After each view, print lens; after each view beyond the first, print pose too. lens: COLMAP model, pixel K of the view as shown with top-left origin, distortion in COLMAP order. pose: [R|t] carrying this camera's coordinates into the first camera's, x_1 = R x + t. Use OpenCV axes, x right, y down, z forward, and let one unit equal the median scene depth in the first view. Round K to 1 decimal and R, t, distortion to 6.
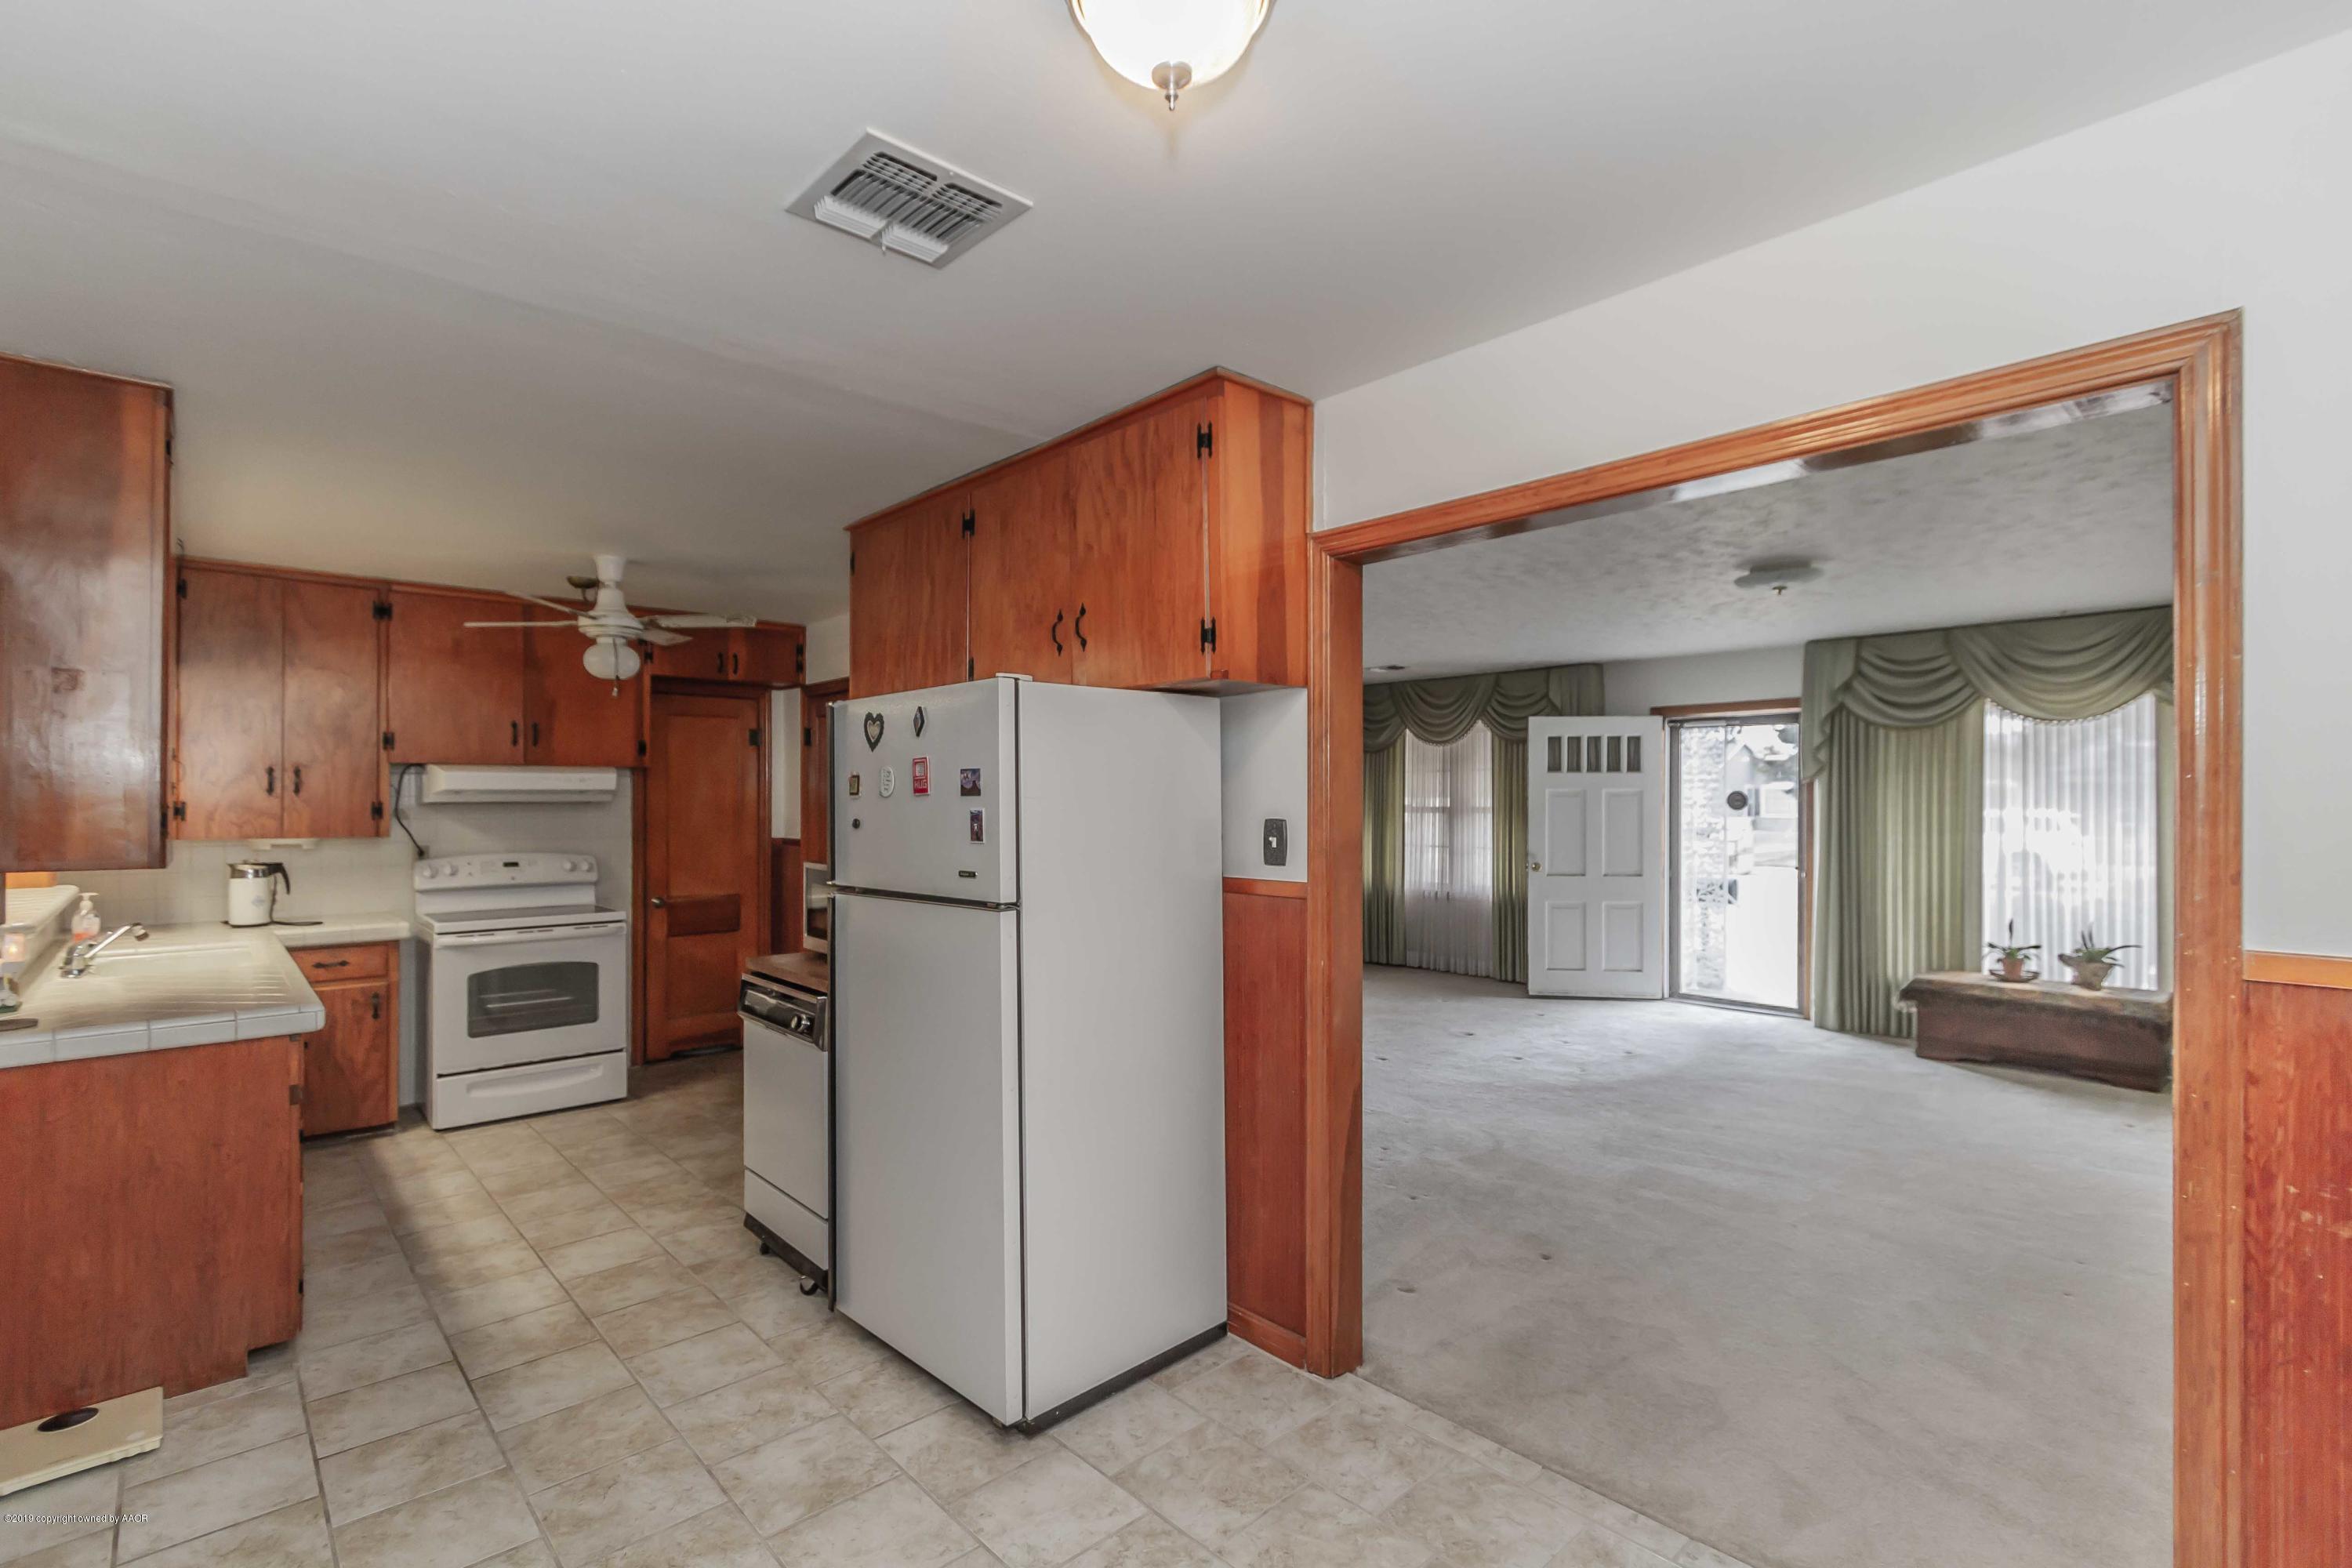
lens RADIAL K [[1067.5, 0, 1189.3], [0, 1067.5, 796.2], [0, 0, 1]] dist [0.002694, -0.000756]
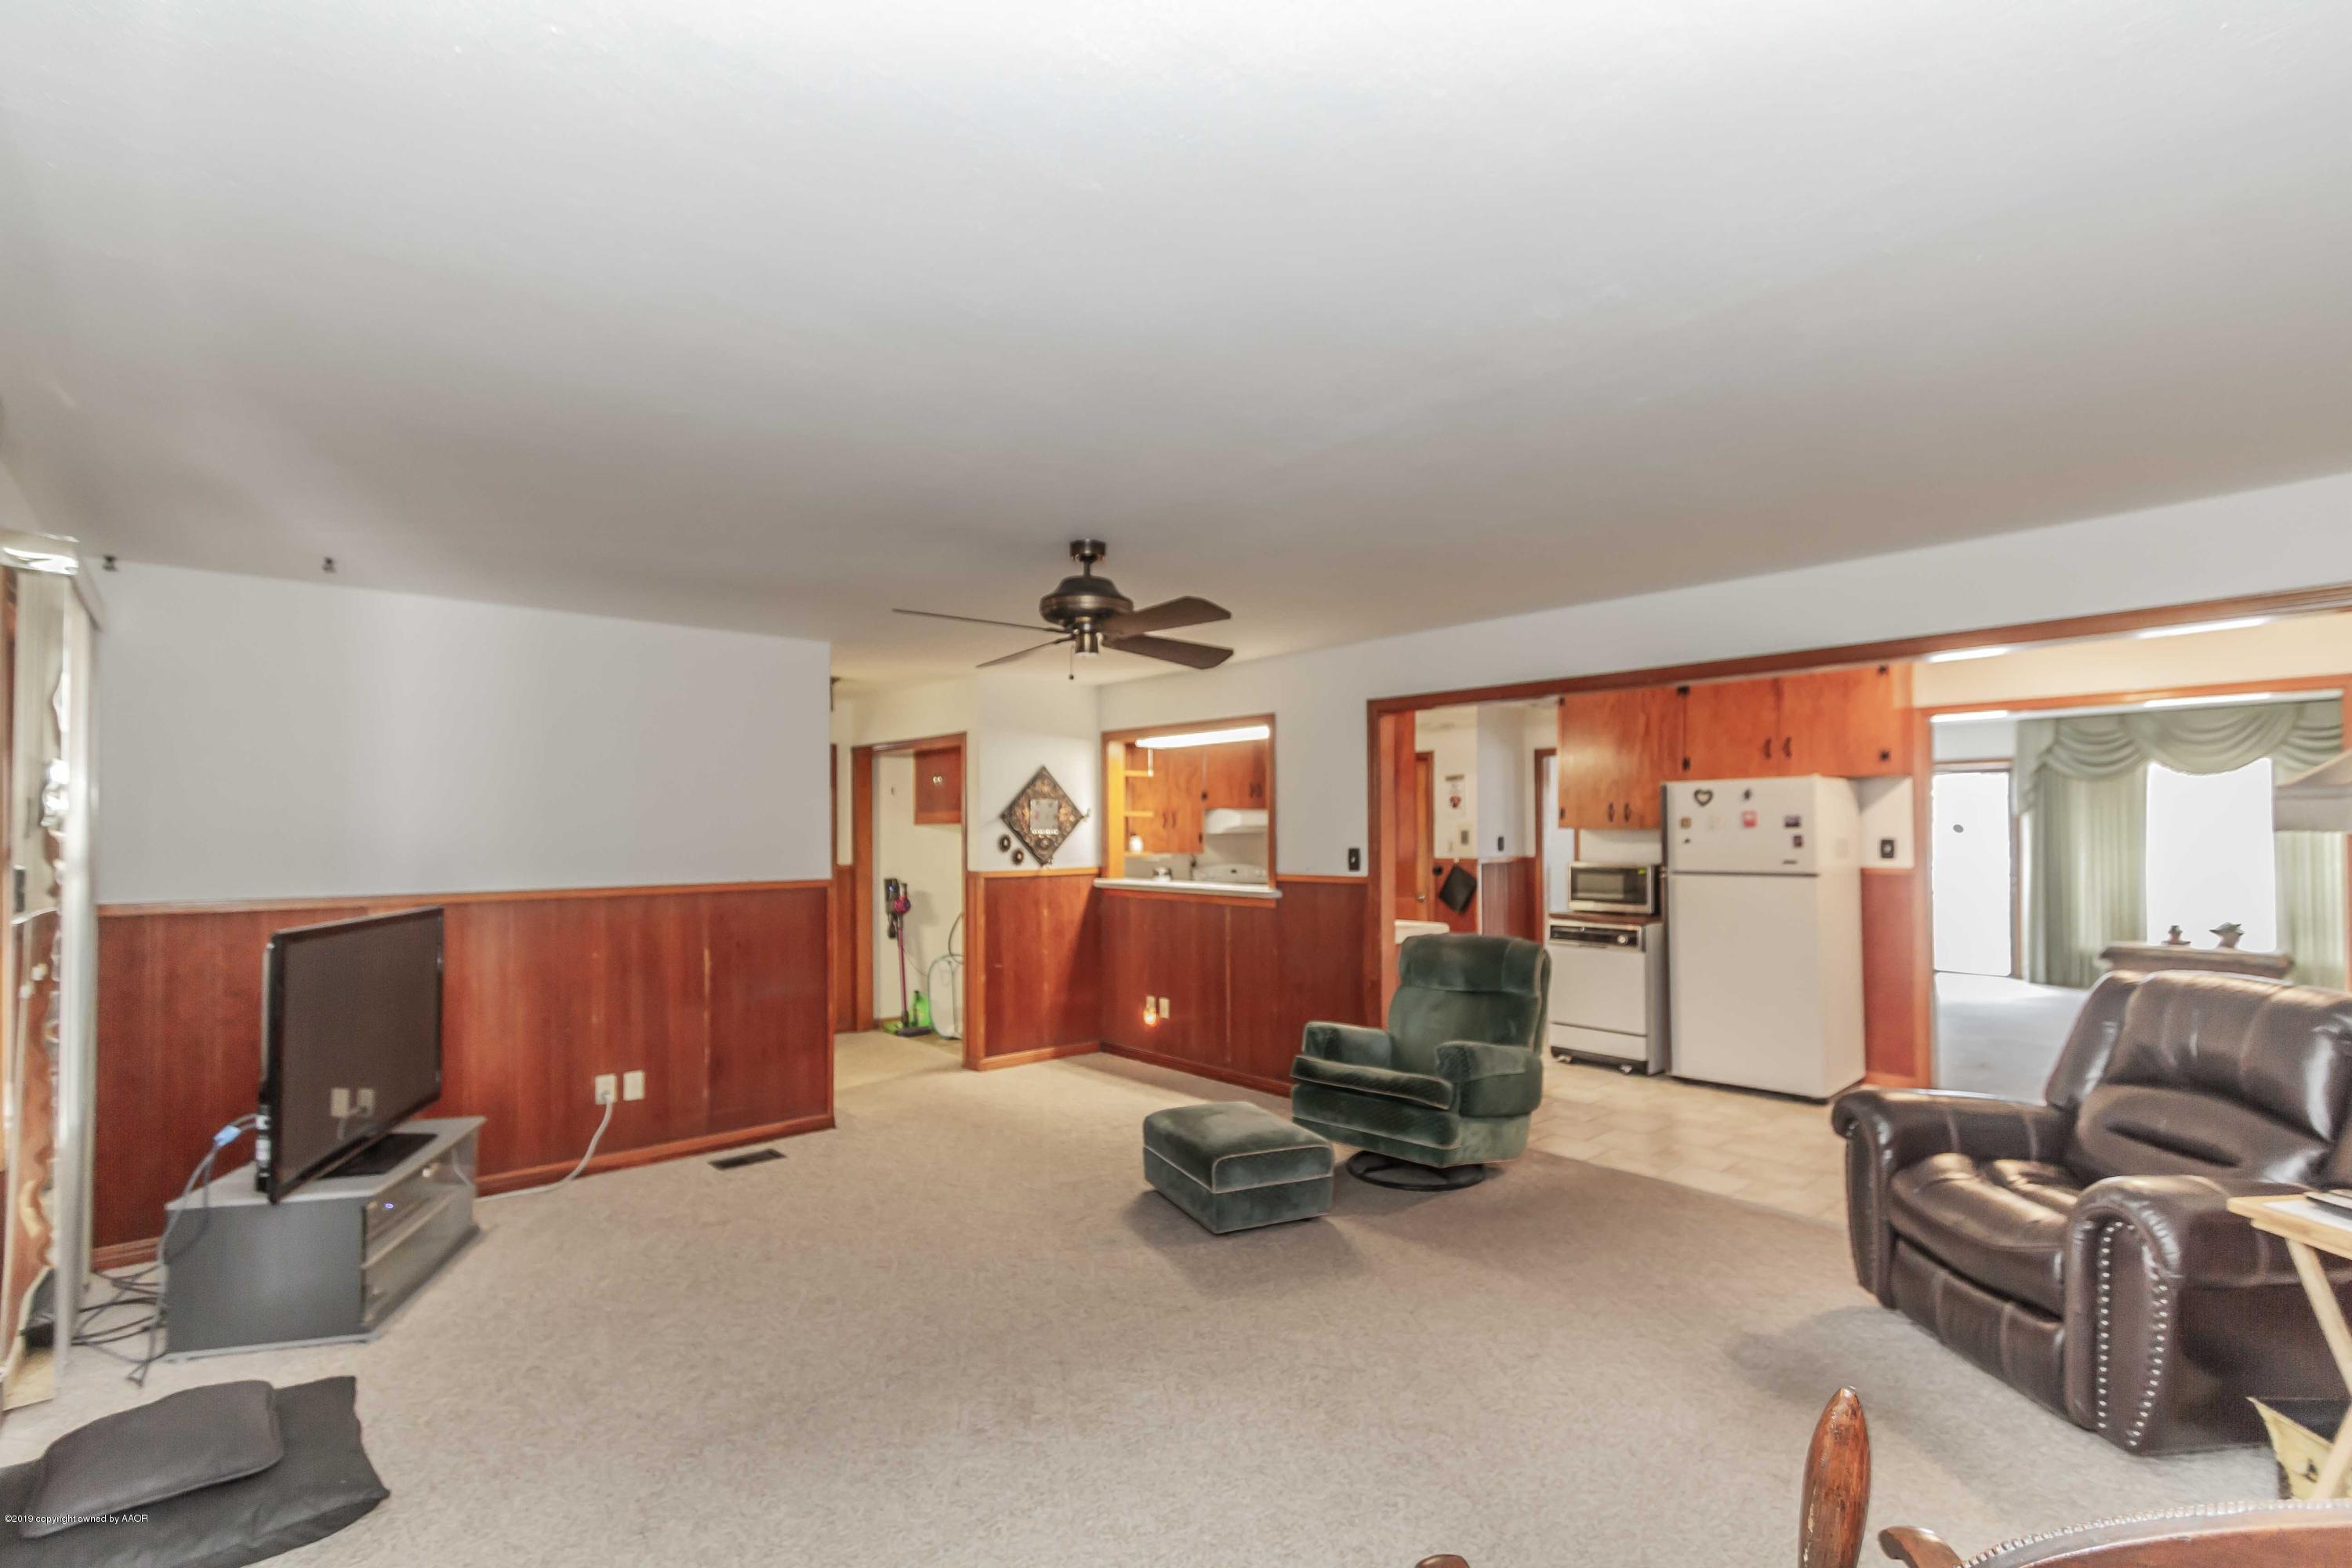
lens RADIAL K [[1074.9, 0, 1179.9], [0, 1074.9, 797.4], [0, 0, 1]] dist [-0.001174, -0.000611]
pose [[0.999790, -0.004404, -0.019992, -0.769707], [0.003864, 0.999630, -0.026937, -0.004338], [0.020103, 0.026854, 0.999437, -0.698368]]
